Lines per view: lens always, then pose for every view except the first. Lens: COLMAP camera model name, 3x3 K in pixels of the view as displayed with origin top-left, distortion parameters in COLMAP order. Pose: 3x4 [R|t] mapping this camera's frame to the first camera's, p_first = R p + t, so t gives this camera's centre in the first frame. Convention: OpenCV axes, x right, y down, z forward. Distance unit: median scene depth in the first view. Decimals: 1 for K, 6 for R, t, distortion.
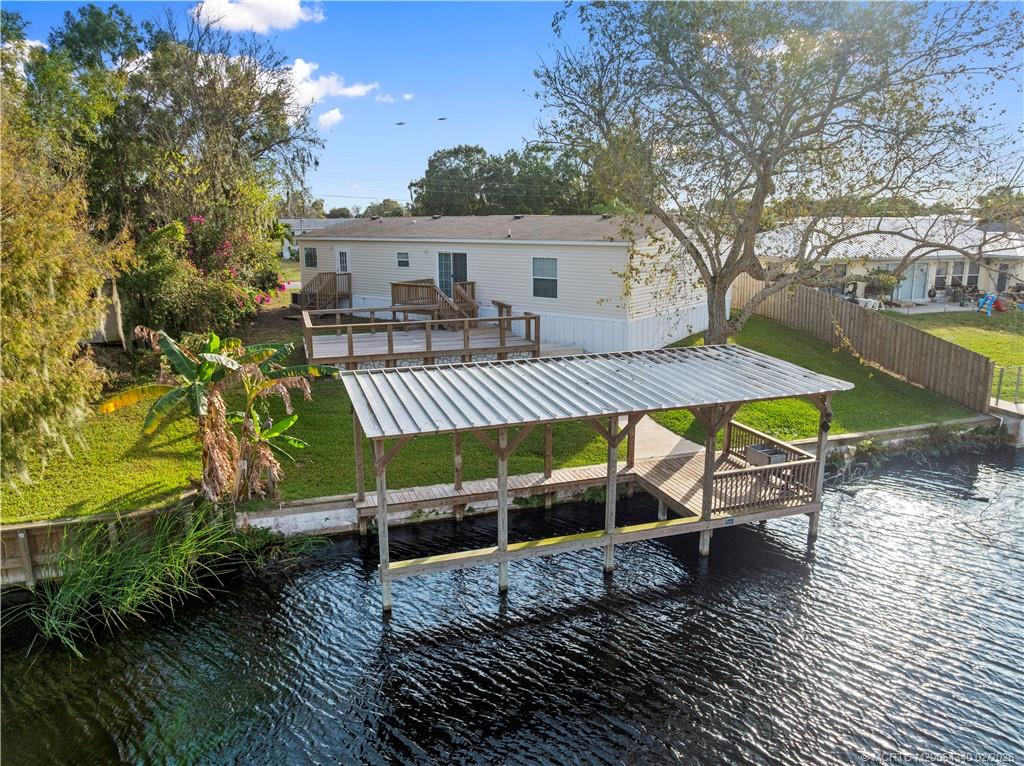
lens RADIAL K [[721.7, 0, 516.4], [0, 721.7, 380.9], [0, 0, 1]] dist [-0.035586, -0.000560]
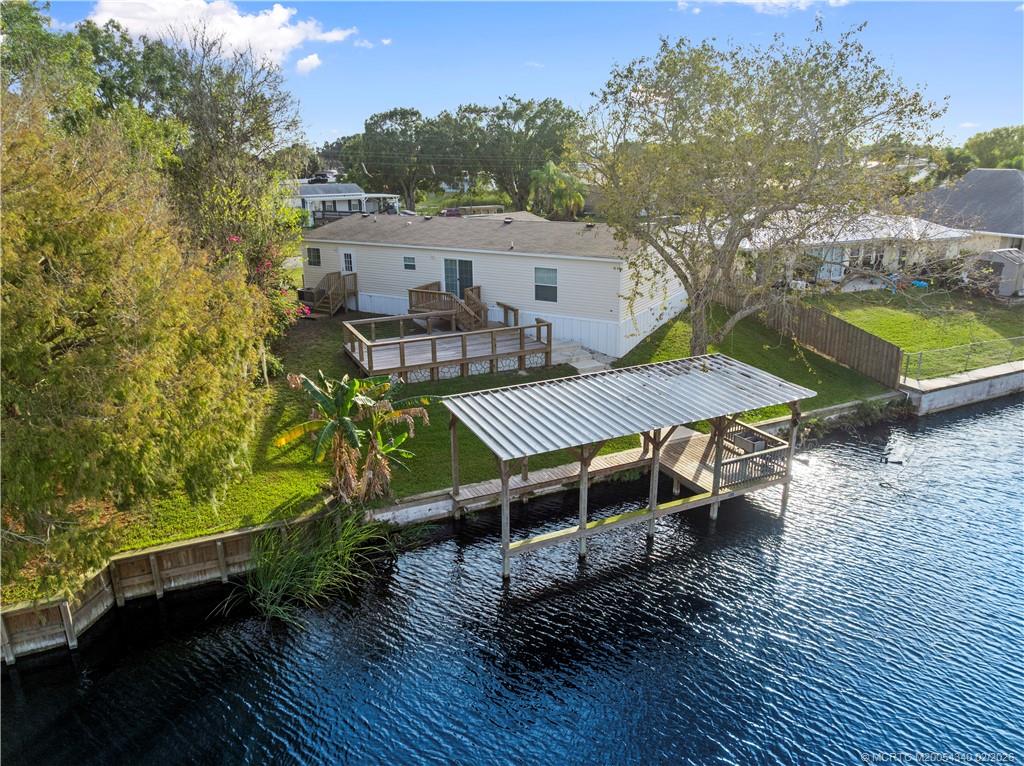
lens RADIAL K [[721.7, 0, 516.4], [0, 721.7, 380.9], [0, 0, 1]] dist [-0.035586, -0.000560]
pose [[0.992137, -0.042698, 0.117650, -0.235516], [0.032759, 0.995829, 0.085153, -0.135415], [-0.120796, -0.080629, 0.989397, -0.267136]]
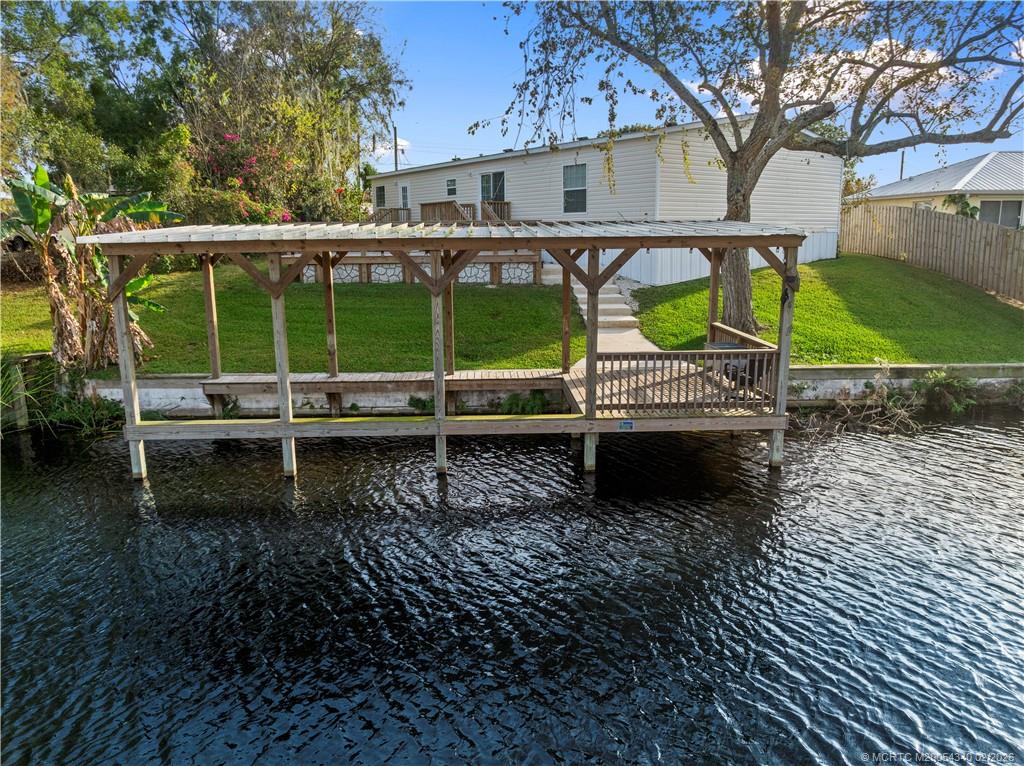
lens RADIAL K [[721.7, 0, 516.4], [0, 721.7, 380.9], [0, 0, 1]] dist [-0.035586, -0.000560]
pose [[0.959675, 0.055782, -0.275521, 0.337223], [-0.060352, 0.998144, -0.008130, 0.144026], [0.274556, 0.024430, 0.961261, 0.260374]]
